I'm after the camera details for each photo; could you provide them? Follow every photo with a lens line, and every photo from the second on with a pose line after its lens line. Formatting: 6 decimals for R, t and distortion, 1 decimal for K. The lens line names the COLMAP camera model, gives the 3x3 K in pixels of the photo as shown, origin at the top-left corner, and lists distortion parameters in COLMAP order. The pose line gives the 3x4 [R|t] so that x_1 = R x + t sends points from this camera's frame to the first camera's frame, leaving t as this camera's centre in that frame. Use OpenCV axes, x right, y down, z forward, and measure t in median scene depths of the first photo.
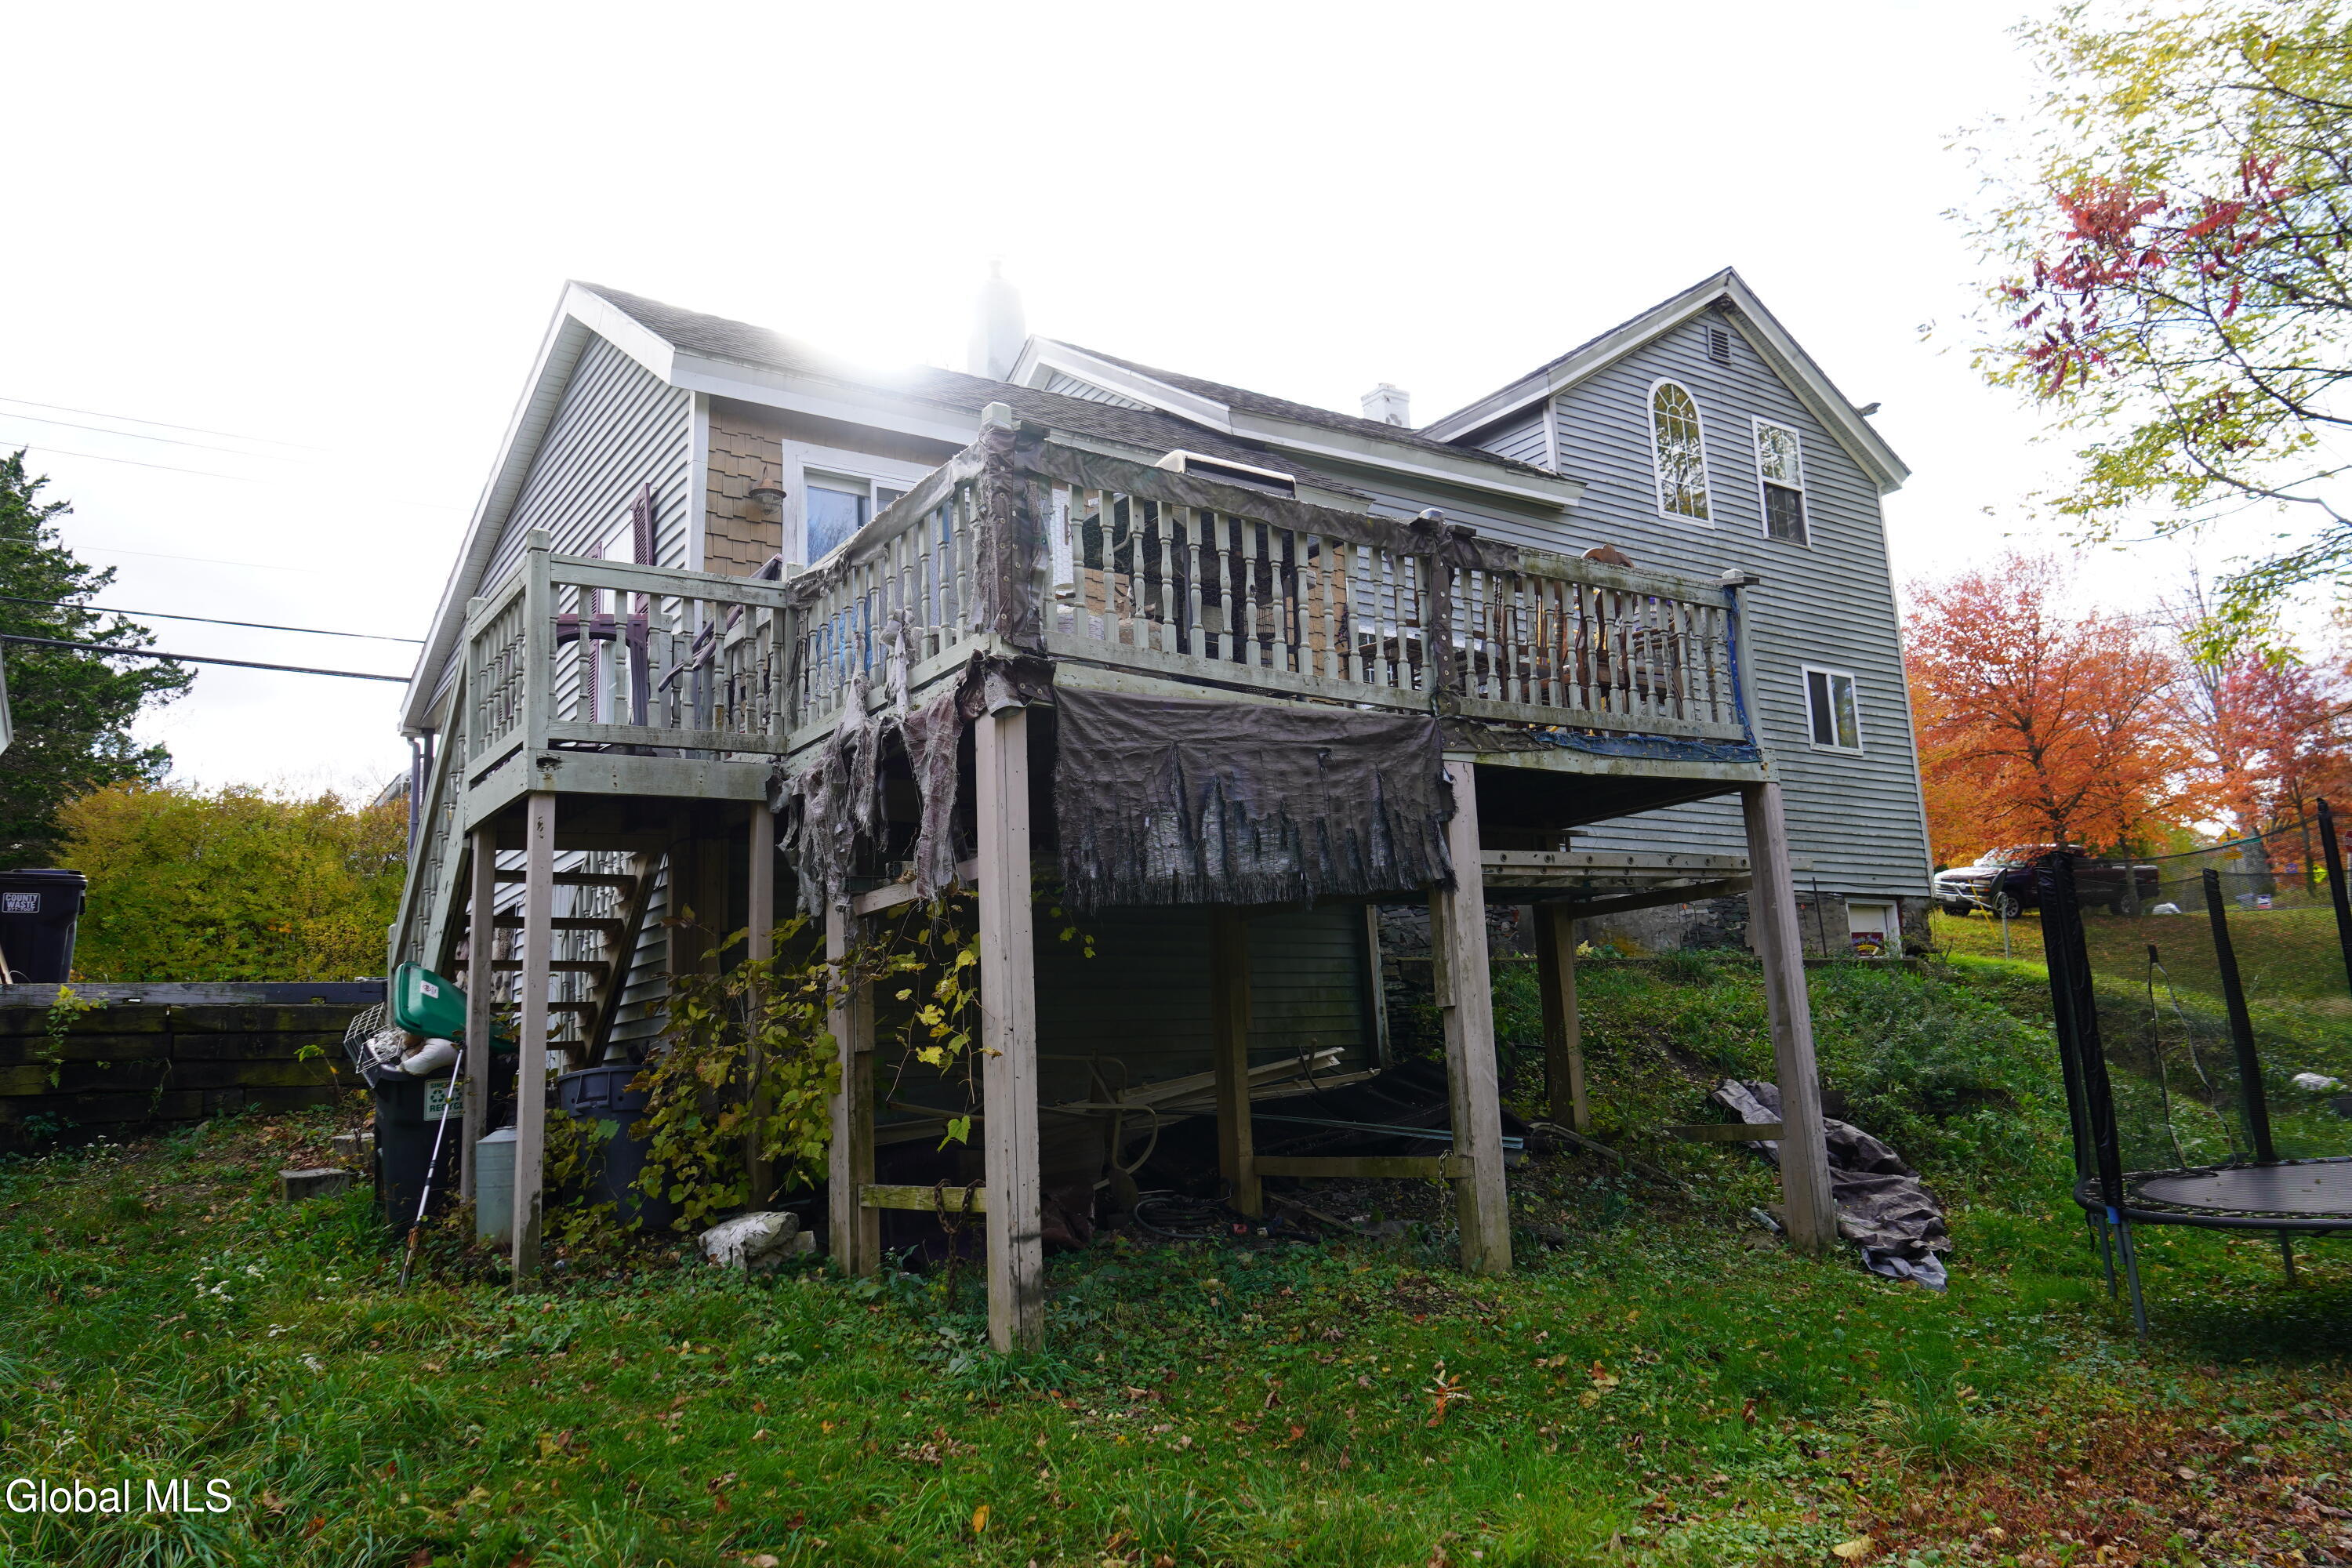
lens RADIAL K [[1674.3, 0, 1182.3], [0, 1674.3, 784.8], [0, 0, 1]] dist [0.002789, 0.000368]
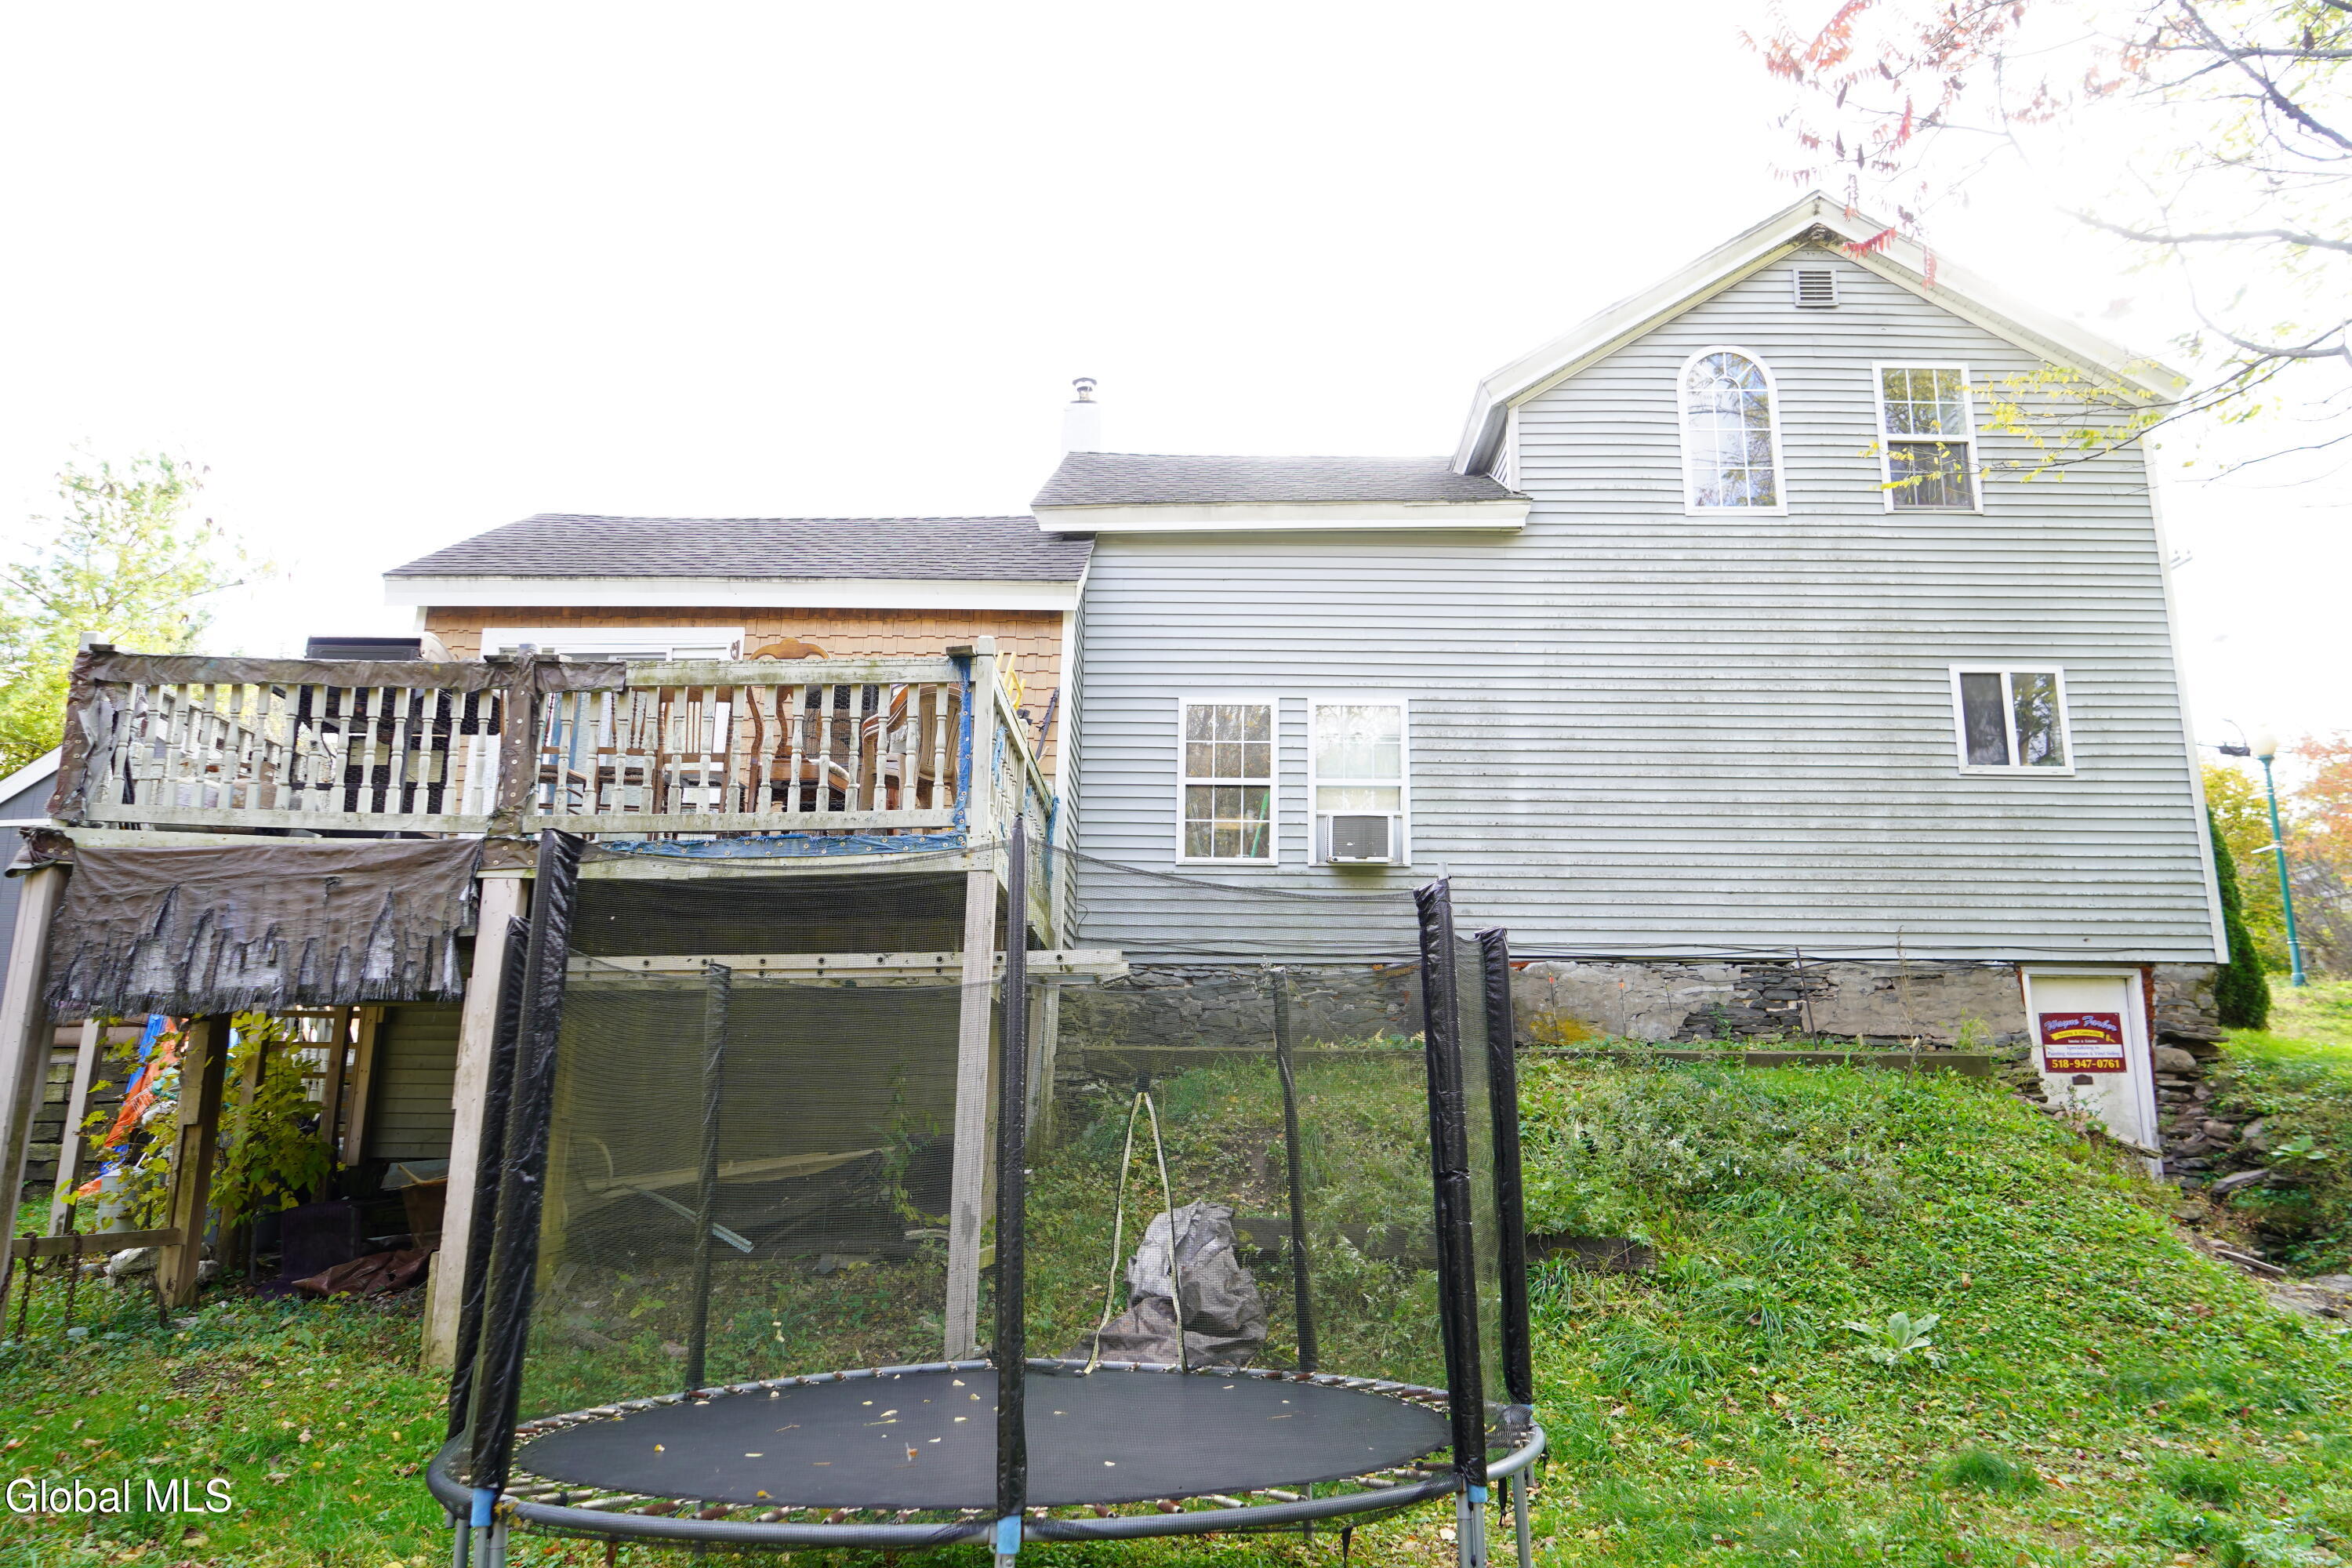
lens RADIAL K [[1567.7, 0, 1176.8], [0, 1567.7, 787.7], [0, 0, 1]] dist [-0.024067, 0.011127]
pose [[0.800362, -0.075129, -0.594791, 1.016164], [0.055910, 0.997147, -0.050718, 0.002822], [0.596905, 0.007338, 0.802278, 0.420062]]
